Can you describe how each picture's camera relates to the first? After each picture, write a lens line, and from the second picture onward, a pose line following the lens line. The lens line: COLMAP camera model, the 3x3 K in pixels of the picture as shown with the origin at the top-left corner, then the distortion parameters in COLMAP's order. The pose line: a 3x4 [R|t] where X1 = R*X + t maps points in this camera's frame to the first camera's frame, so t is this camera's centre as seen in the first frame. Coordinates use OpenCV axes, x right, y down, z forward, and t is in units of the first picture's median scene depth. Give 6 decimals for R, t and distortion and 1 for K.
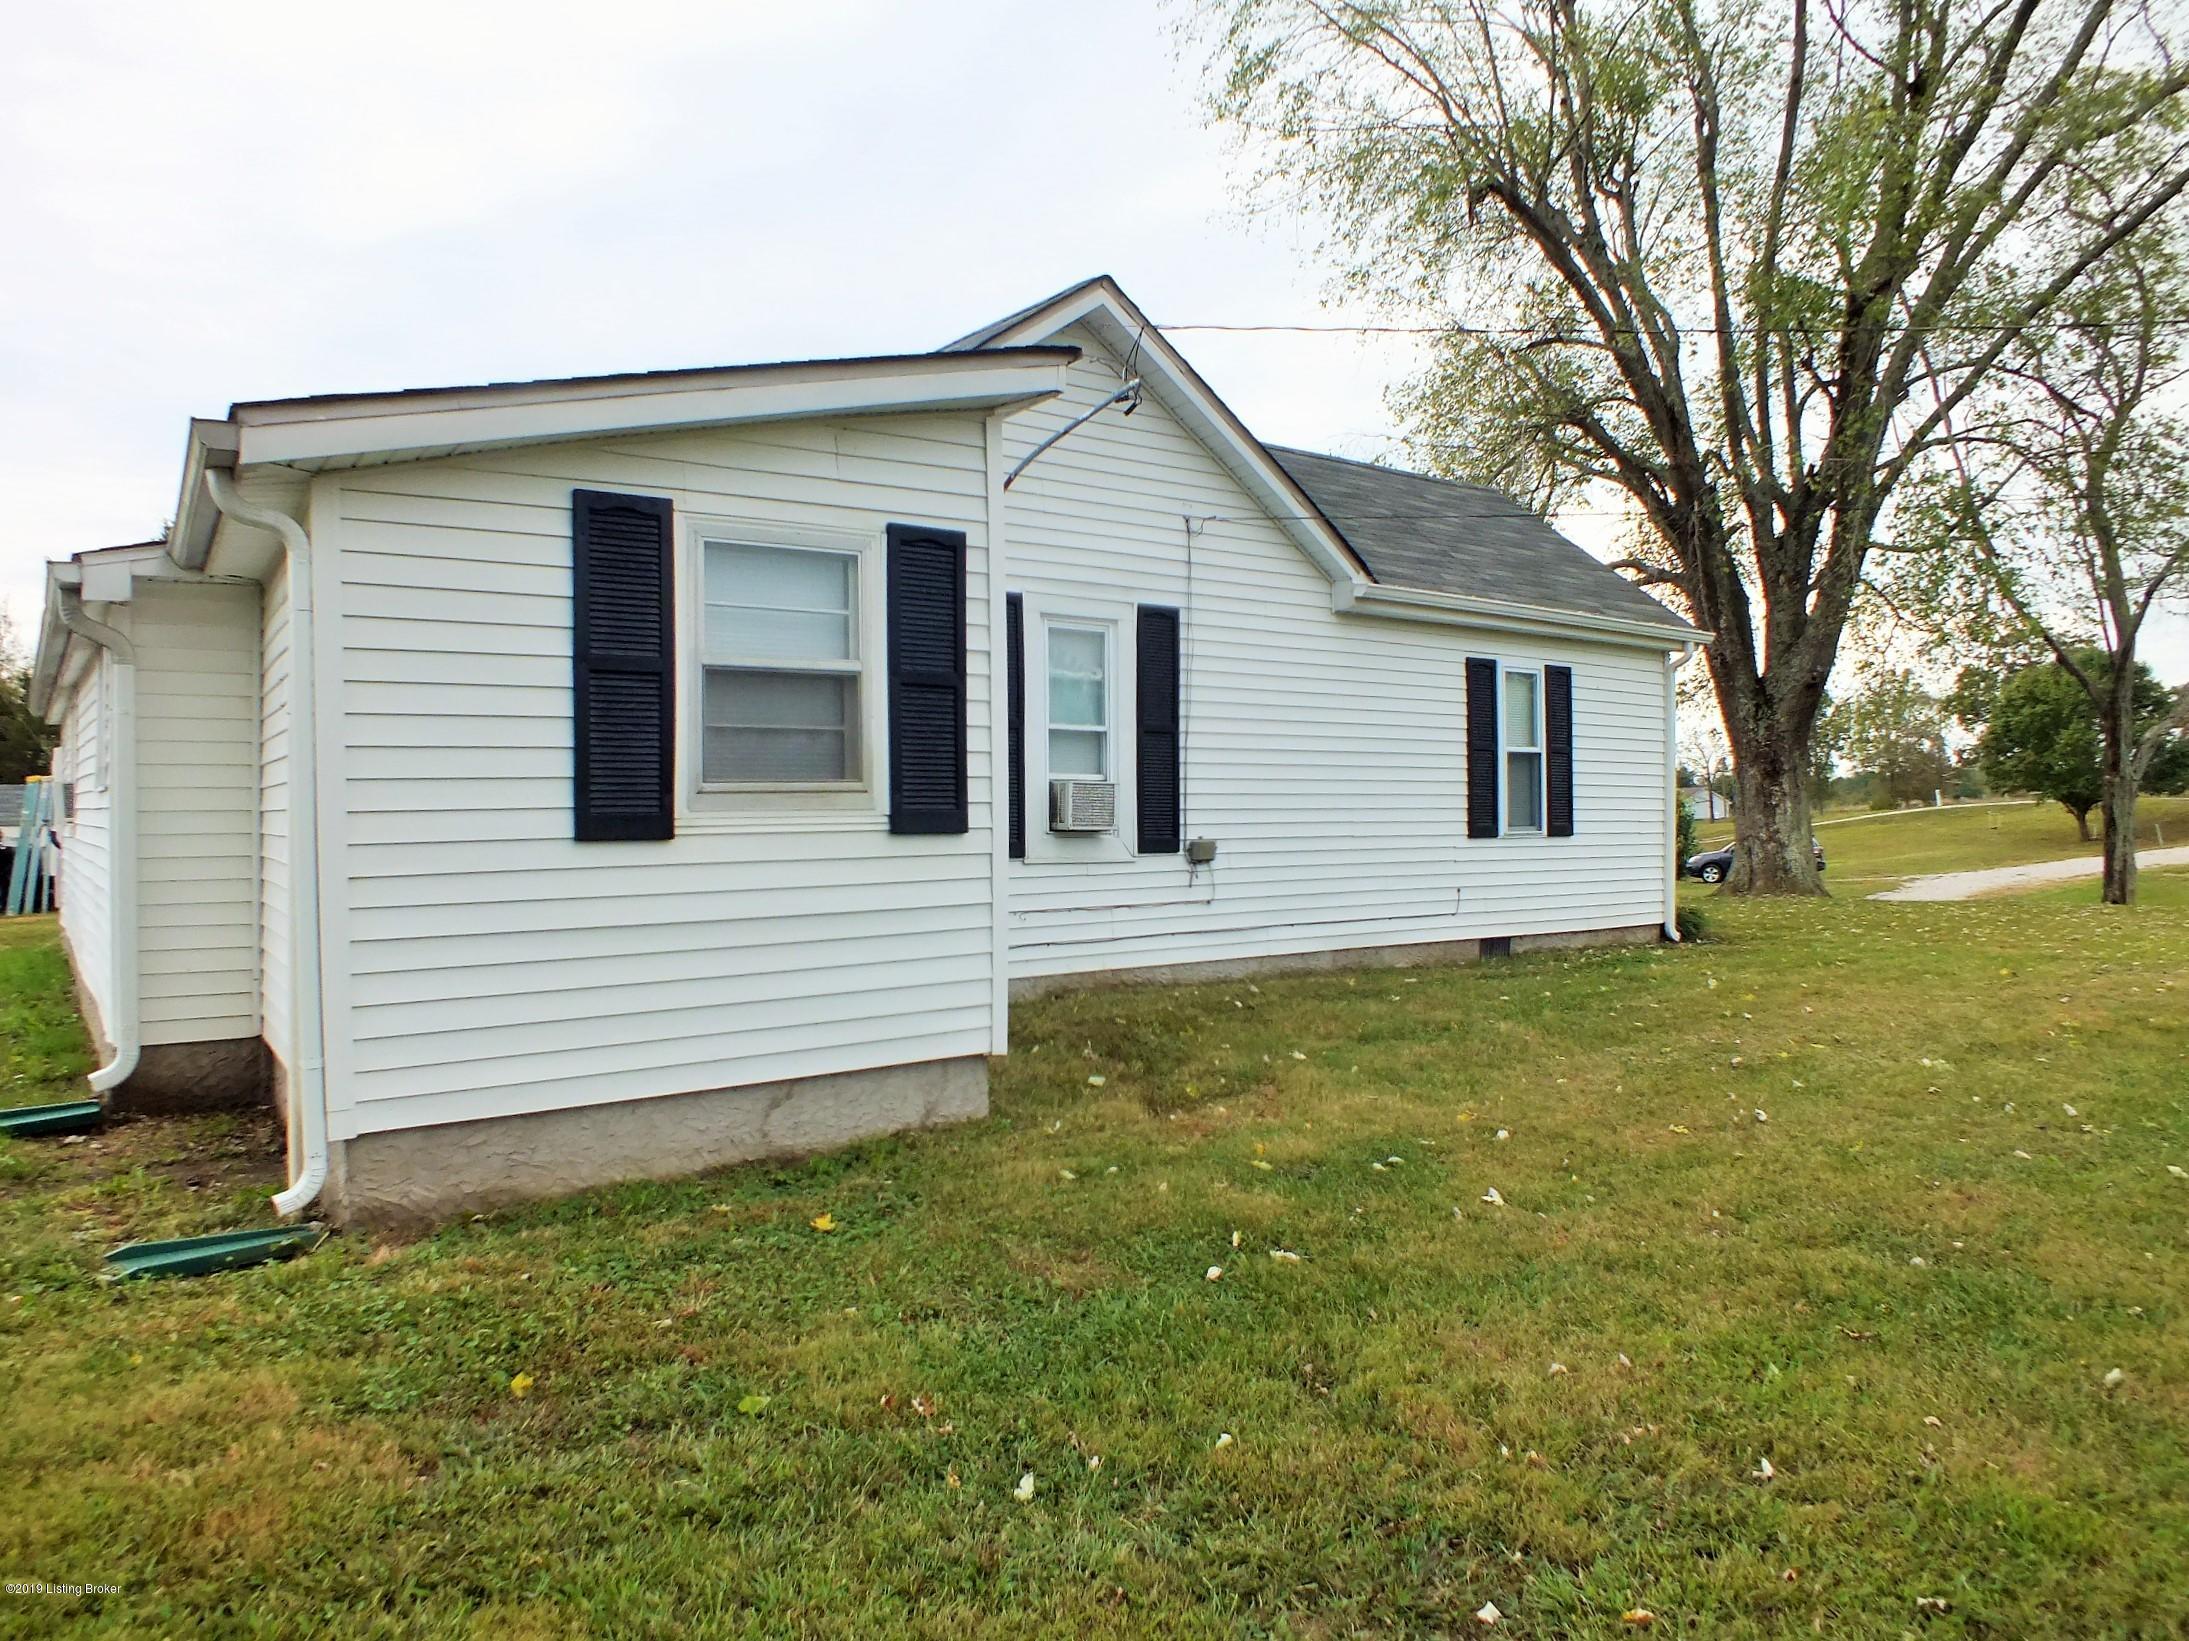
lens RADIAL K [[1473.3, 0, 1095.3], [0, 1473.3, 804.2], [0, 0, 1]] dist [-0.063397, 0.001938]
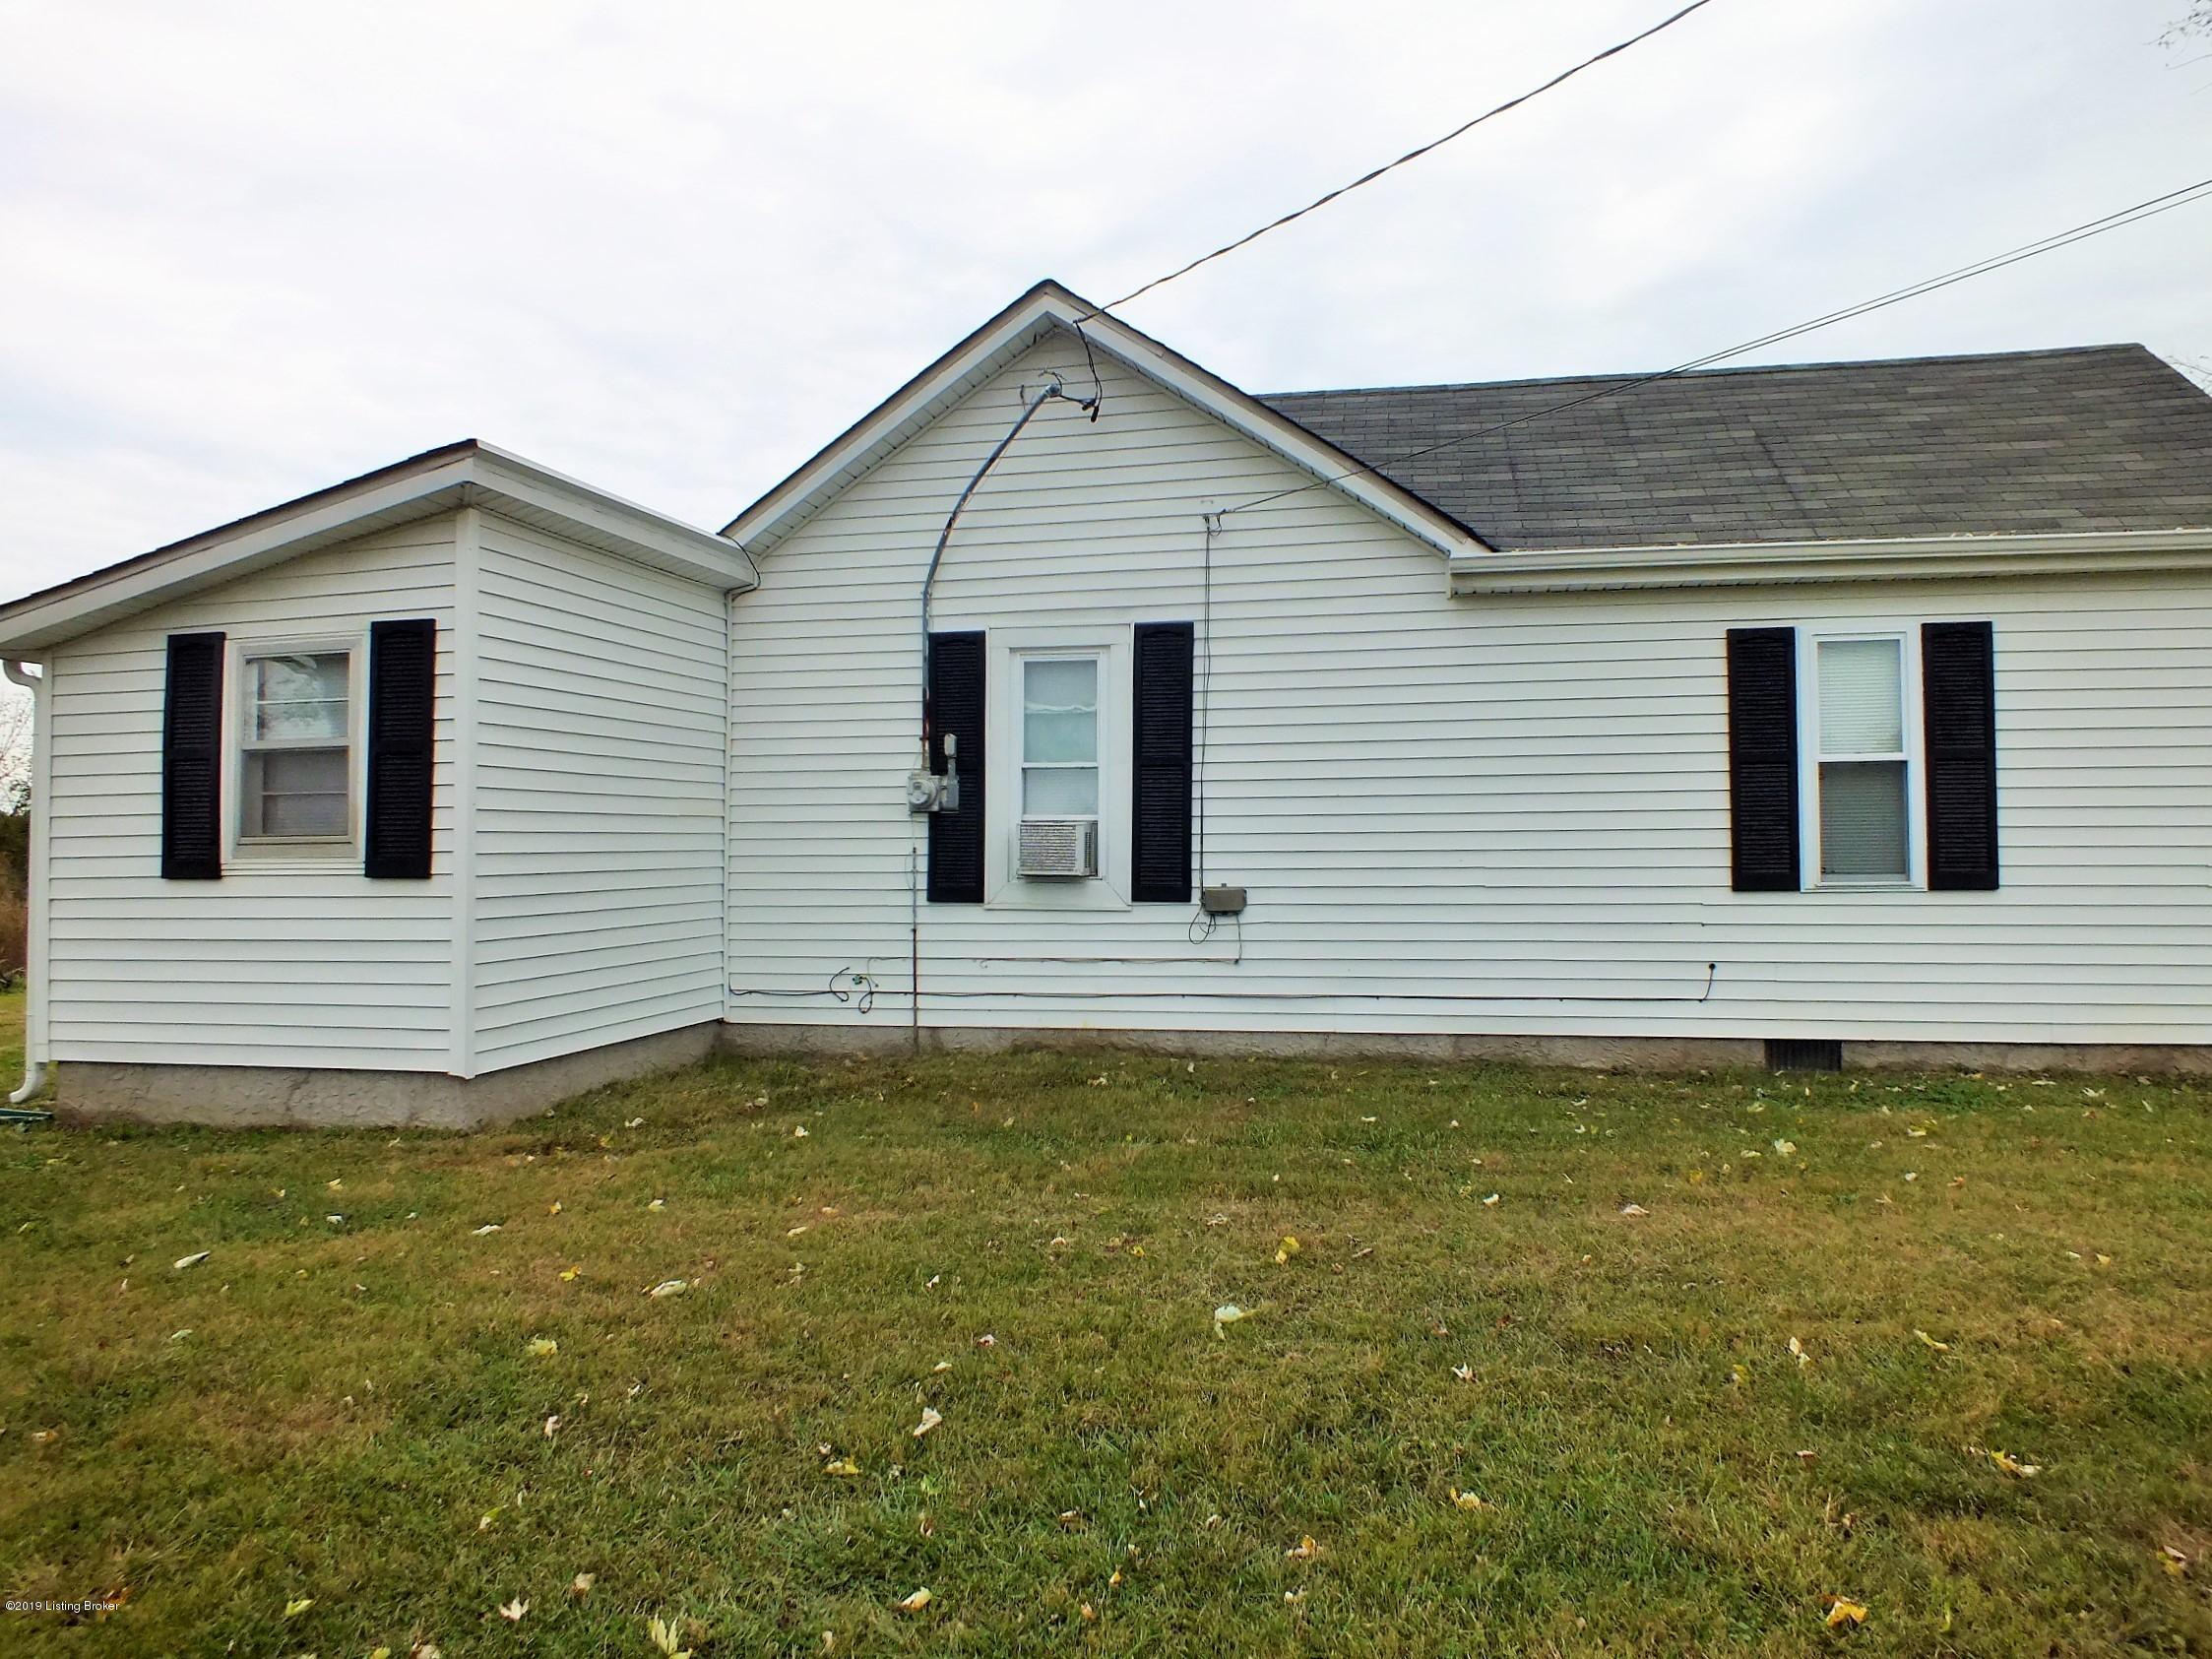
lens RADIAL K [[1488.9, 0, 1139.5], [0, 1488.9, 784.5], [0, 0, 1]] dist [-0.063397, 0.001938]
pose [[0.665458, -0.032146, -0.745743, 0.699226], [0.007094, 0.999299, -0.036746, -0.004339], [0.746402, 0.019162, 0.665219, 0.396480]]
